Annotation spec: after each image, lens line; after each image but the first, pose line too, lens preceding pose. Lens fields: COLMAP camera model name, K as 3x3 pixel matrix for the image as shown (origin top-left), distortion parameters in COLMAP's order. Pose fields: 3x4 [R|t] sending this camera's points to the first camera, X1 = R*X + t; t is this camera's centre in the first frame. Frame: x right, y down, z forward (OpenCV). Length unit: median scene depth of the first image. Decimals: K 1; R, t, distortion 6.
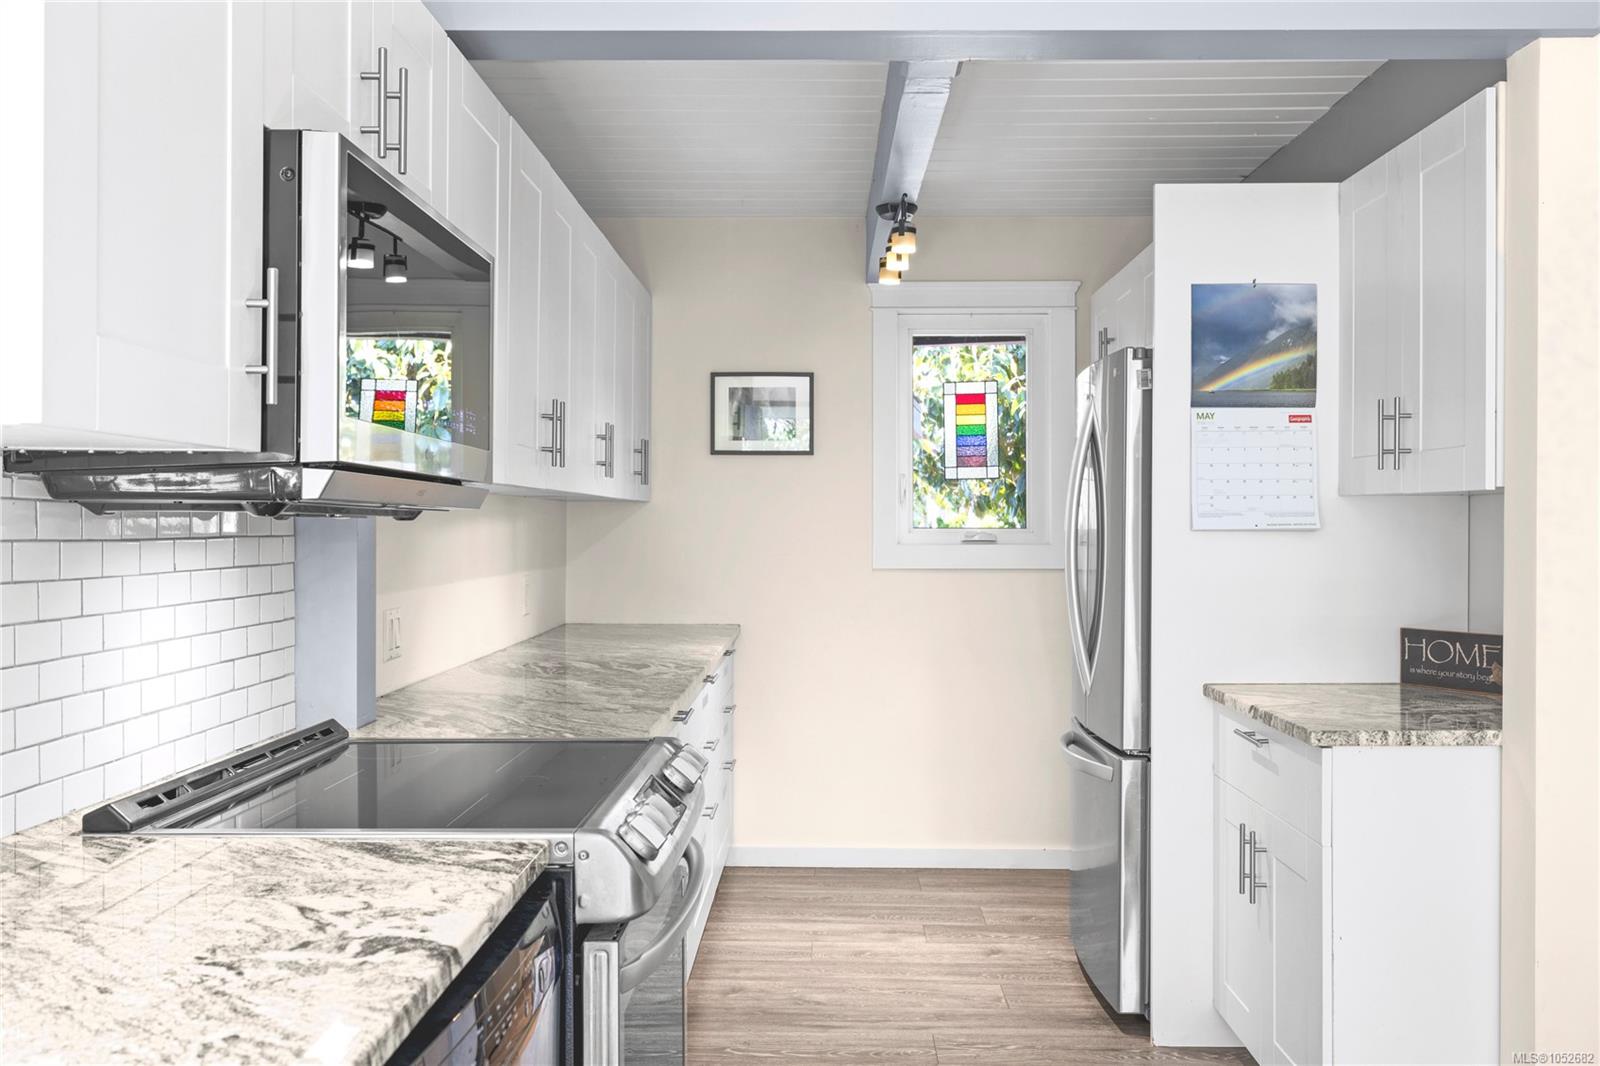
lens RADIAL K [[1385.7, 0, 800.0], [0, 1385.7, 533.0], [0, 0, 1]] dist [0.002397, 0.005084]
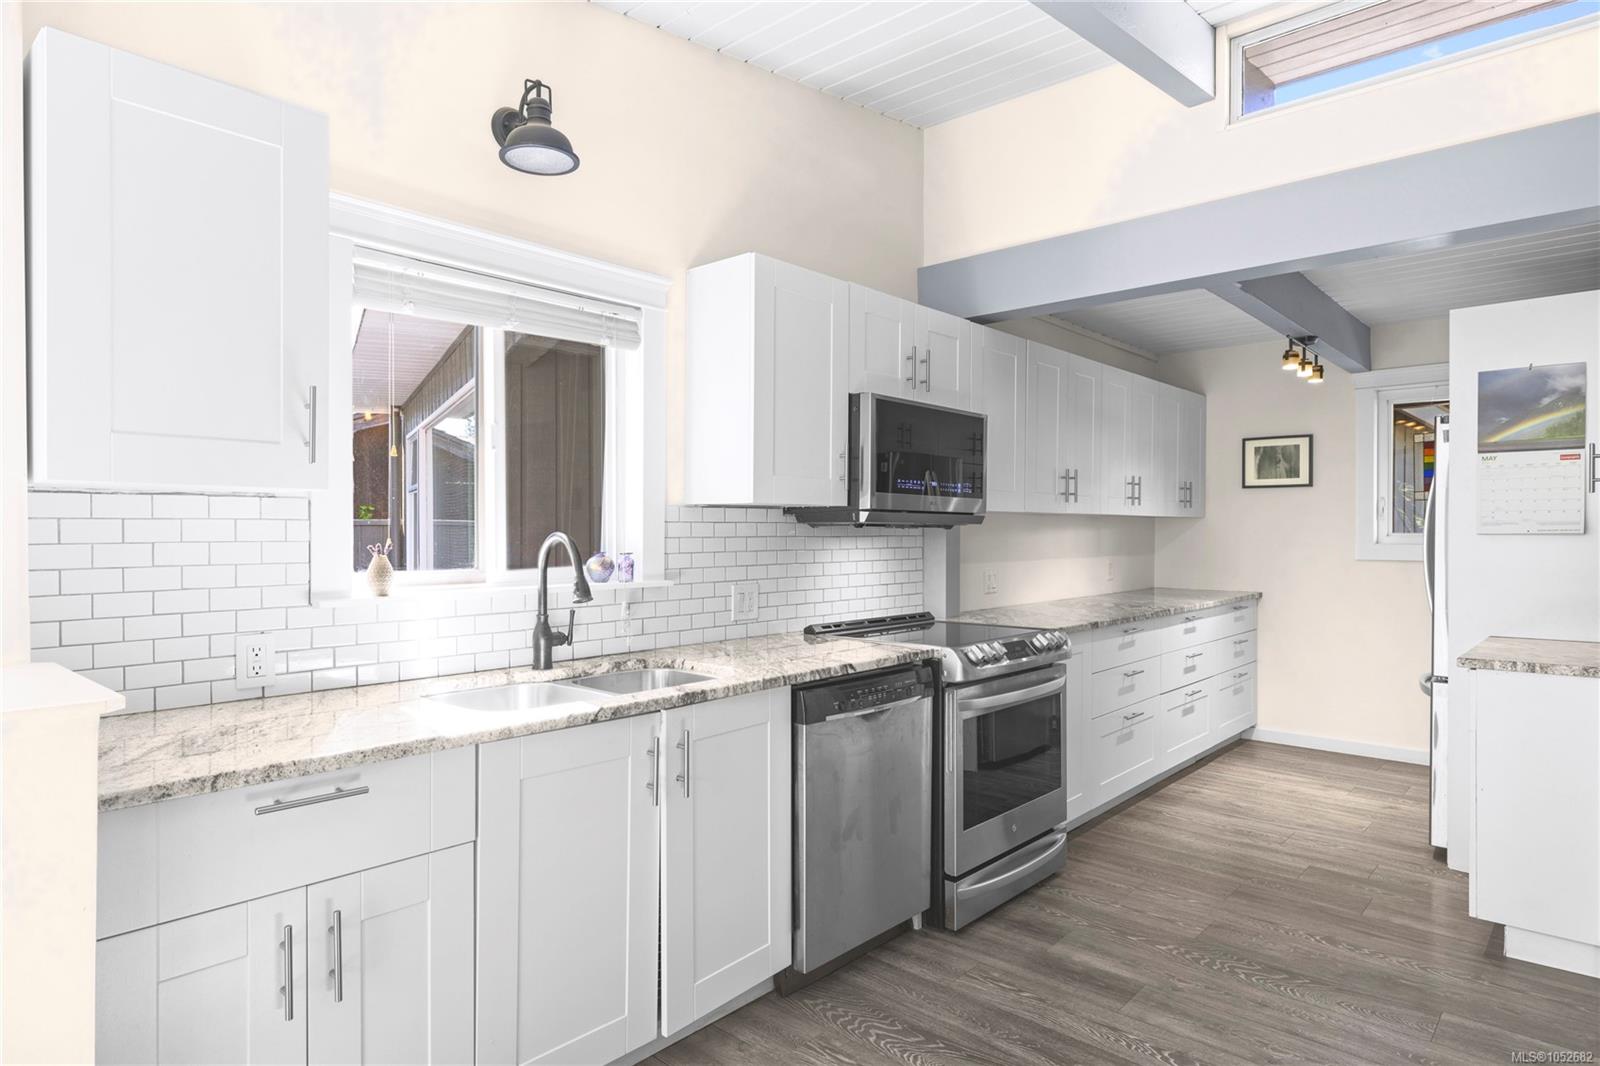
lens RADIAL K [[905.5, 0, 800.0], [0, 905.5, 533.0], [0, 0, 1]] dist [0.000678, 0.000149]
pose [[0.749918, 0.000279, -0.661531, 0.382534], [-0.003023, 0.999991, -0.003006, 0.001884], [0.661524, 0.004254, 0.749912, -0.235098]]
